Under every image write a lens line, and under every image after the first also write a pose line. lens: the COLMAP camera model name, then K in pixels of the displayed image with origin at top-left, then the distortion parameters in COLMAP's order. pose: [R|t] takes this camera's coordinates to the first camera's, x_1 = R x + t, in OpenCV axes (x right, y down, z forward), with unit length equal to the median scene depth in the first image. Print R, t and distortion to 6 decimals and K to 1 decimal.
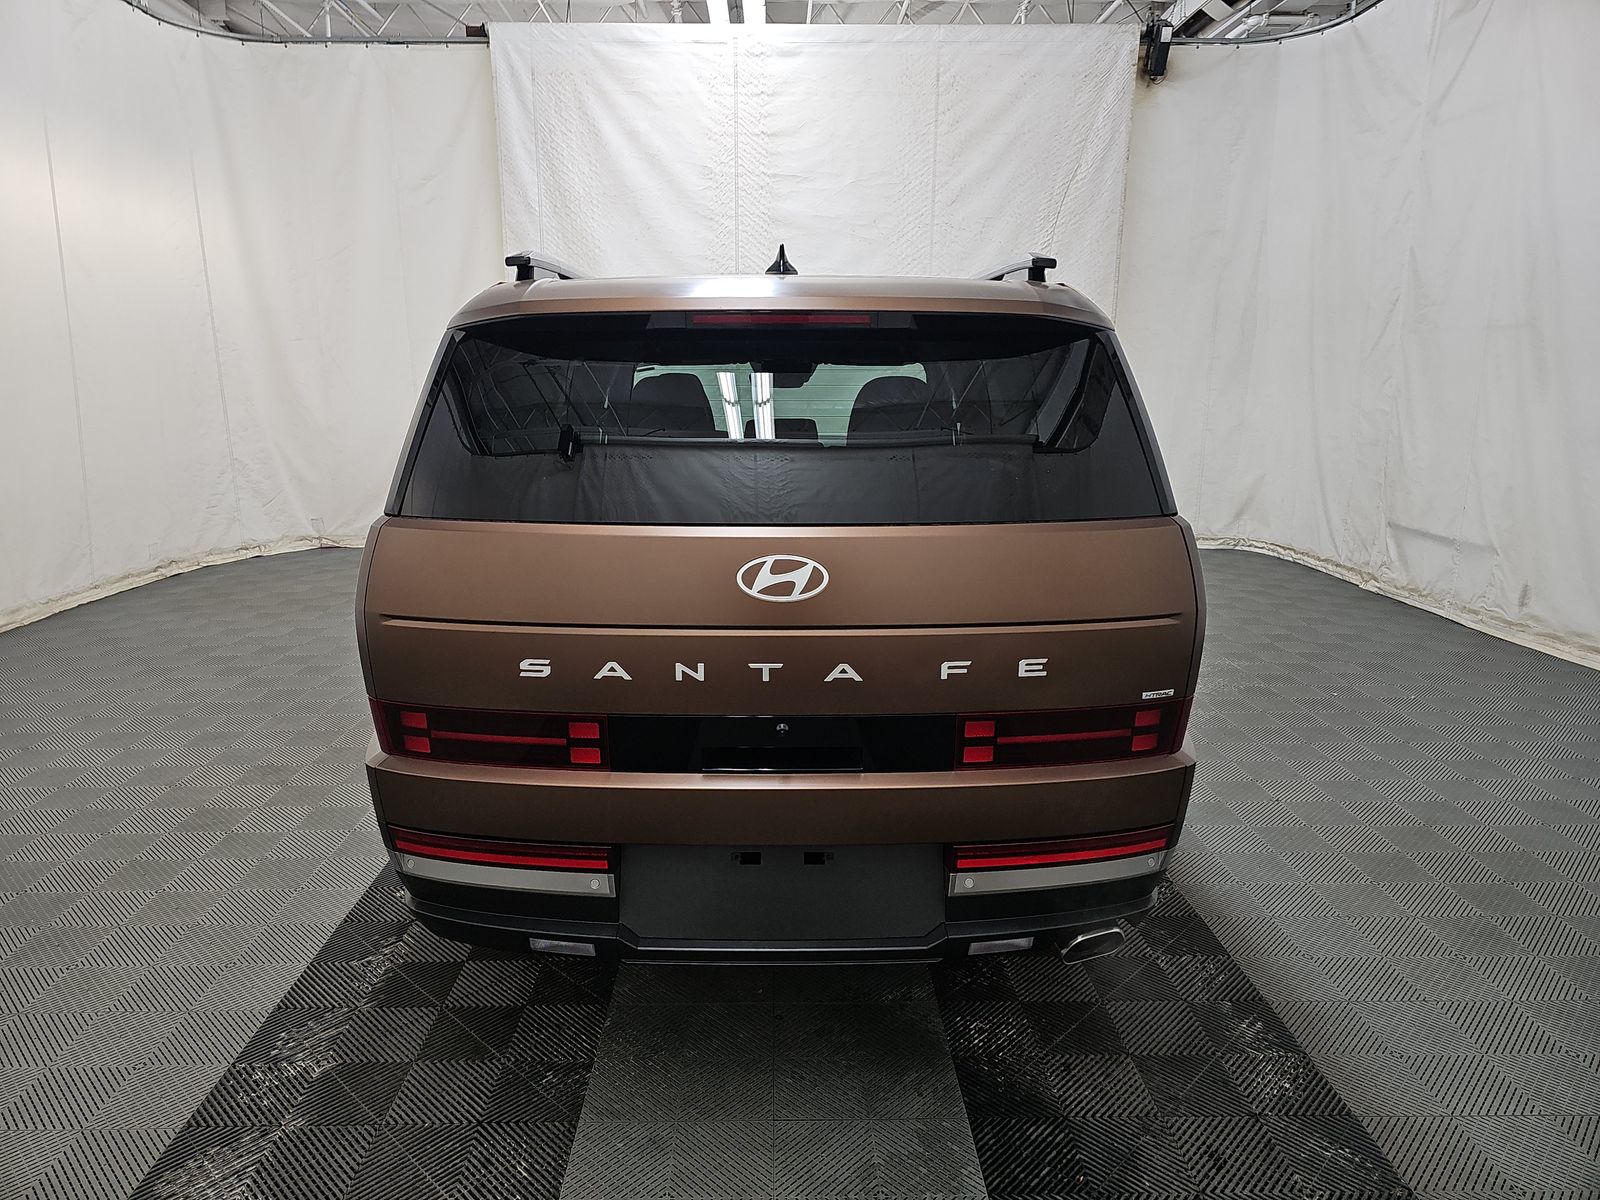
lens RADIAL K [[1042.2, 0, 792.9], [0, 1042.2, 604.1], [0, 0, 1]] dist [0.031037, -0.024498]
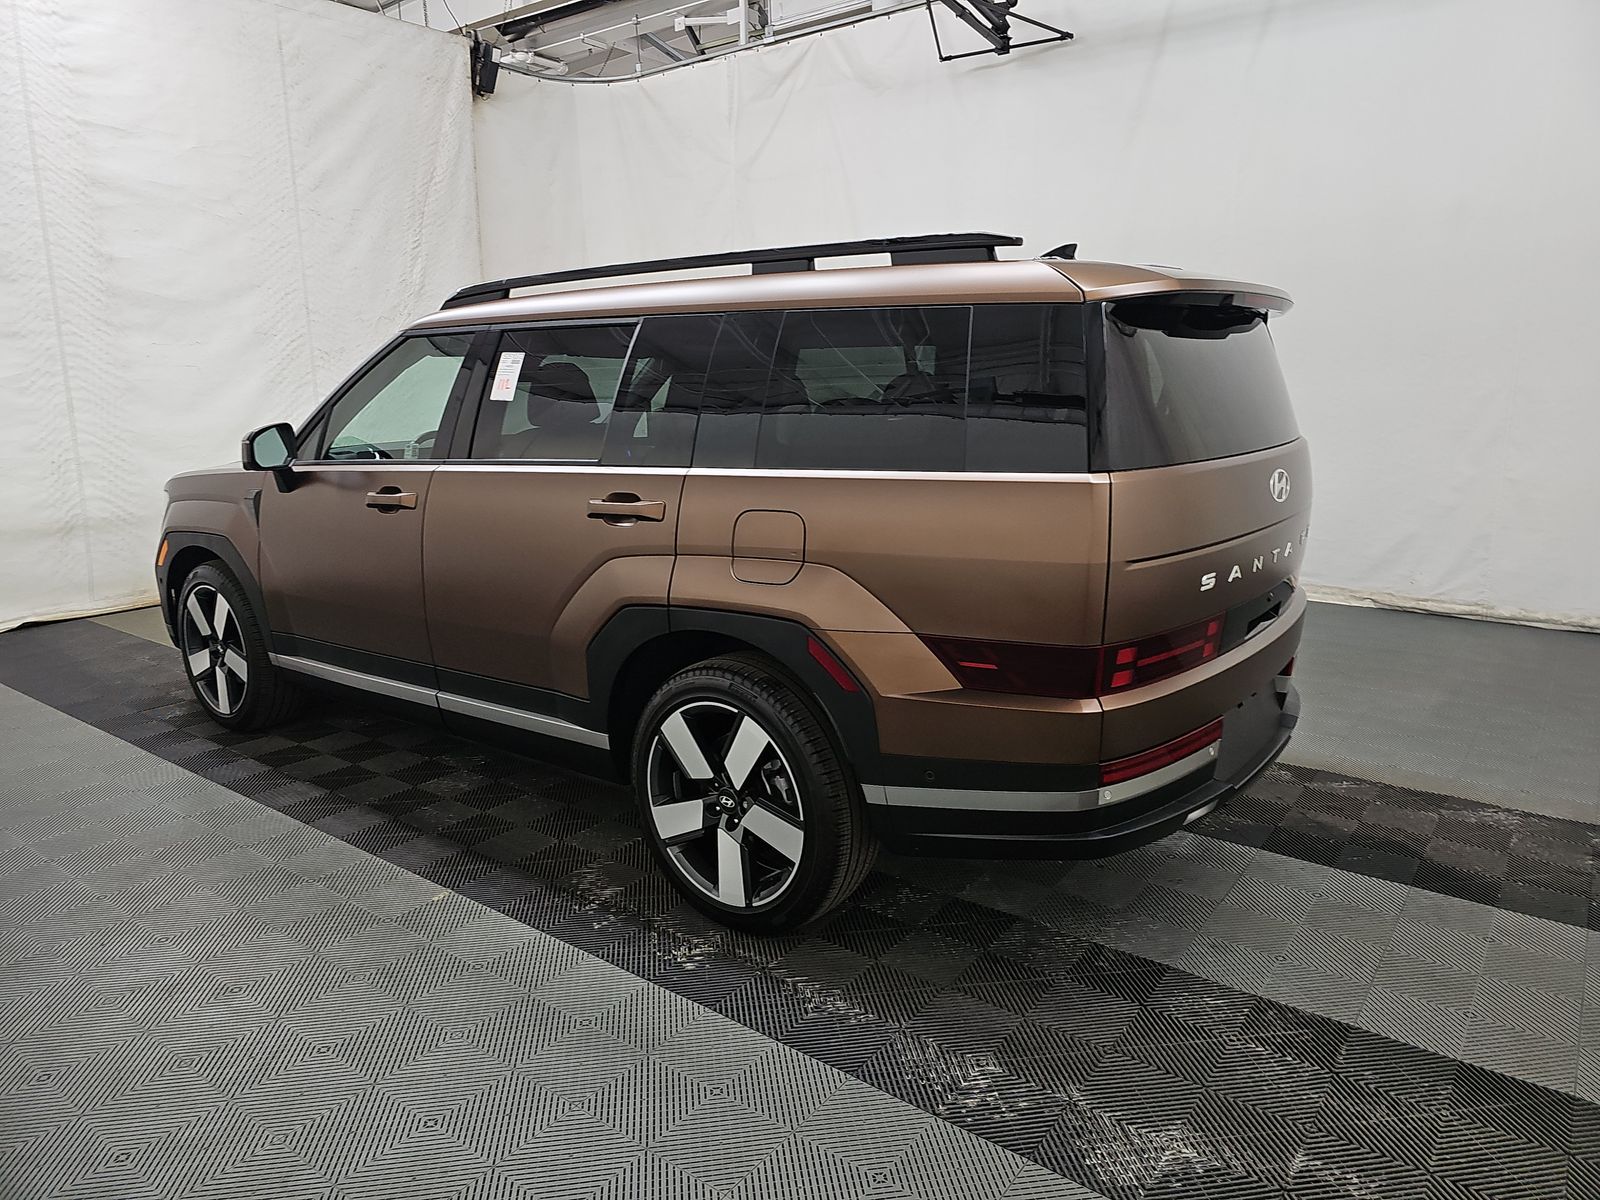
lens RADIAL K [[1042.2, 0, 805.1], [0, 1042.2, 600.3], [0, 0, 1]] dist [0.031037, -0.024498]
pose [[0.620076, -0.175894, 0.764570, -0.348609], [0.187443, 0.979535, 0.073330, -0.022762], [-0.761821, 0.097843, 0.640356, 0.135364]]
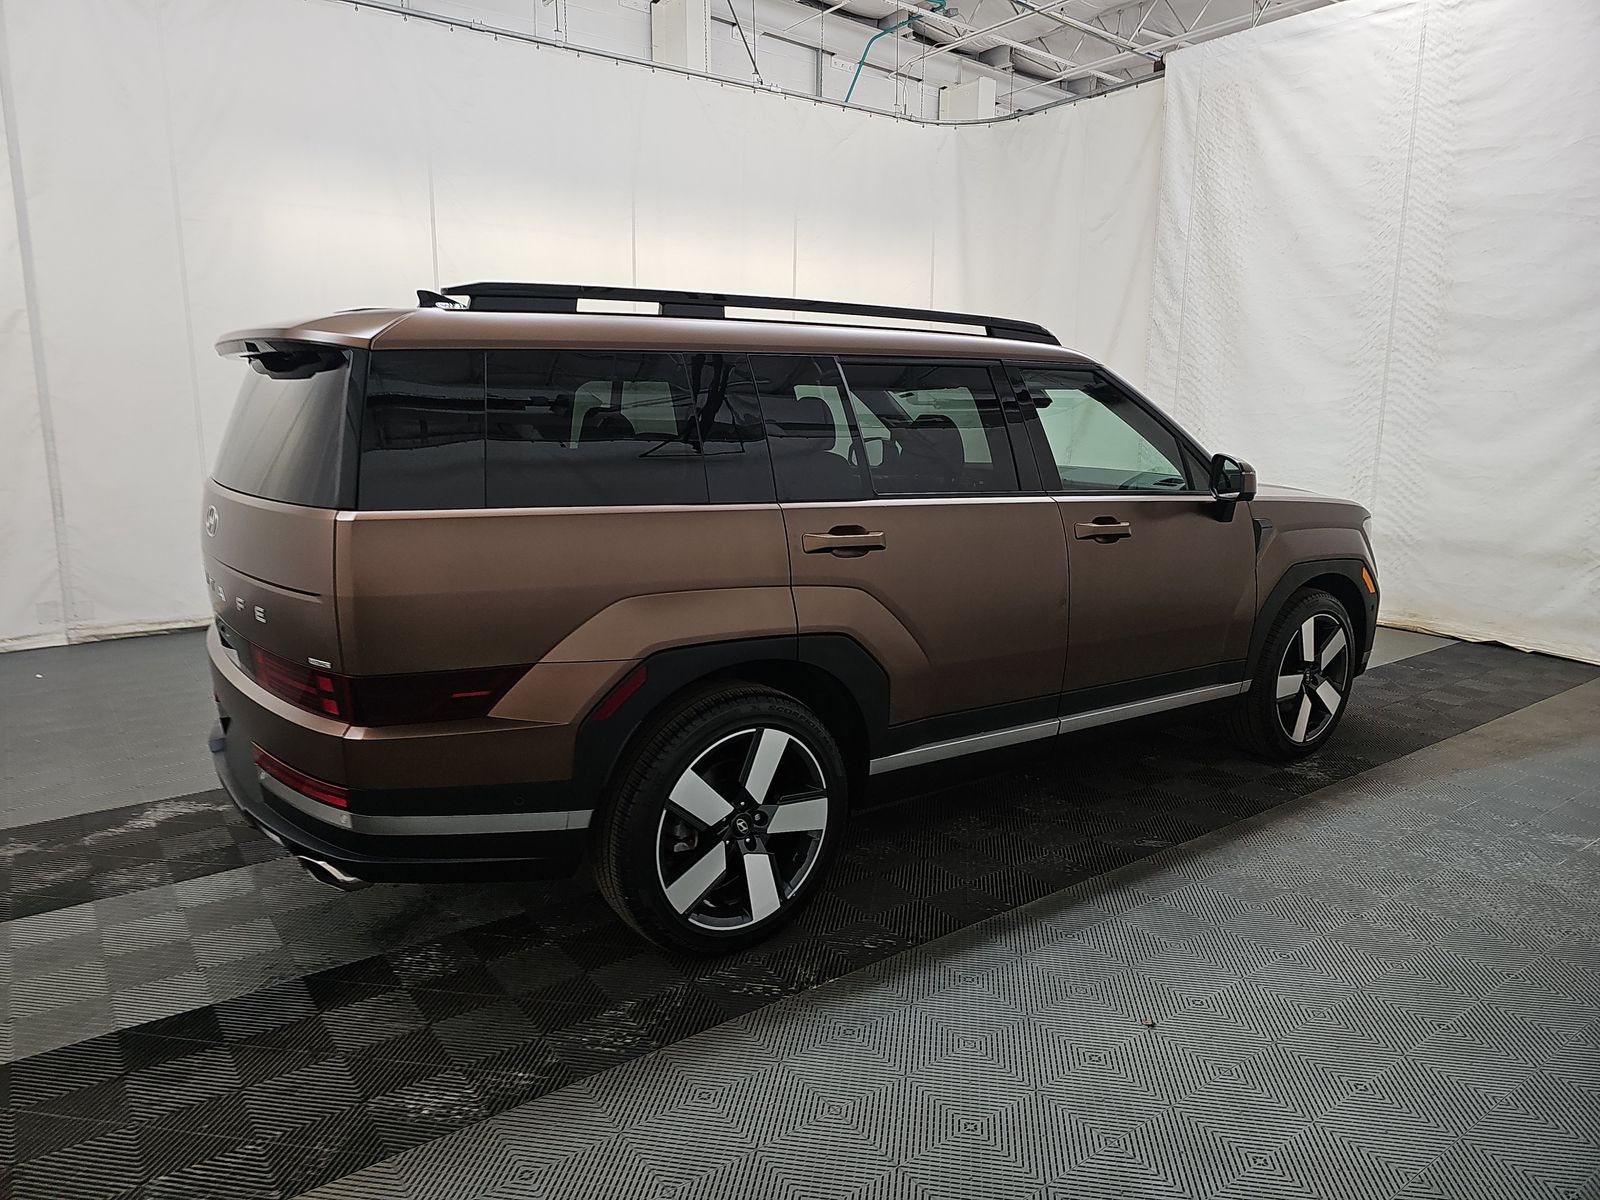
lens RADIAL K [[1042.2, 0, 794.9], [0, 1042.2, 601.1], [0, 0, 1]] dist [0.031037, -0.024498]
pose [[0.574486, 0.161229, -0.802478, 0.385466], [-0.187997, 0.980189, 0.062348, -0.037555], [0.796632, 0.115045, 0.593415, 0.179905]]
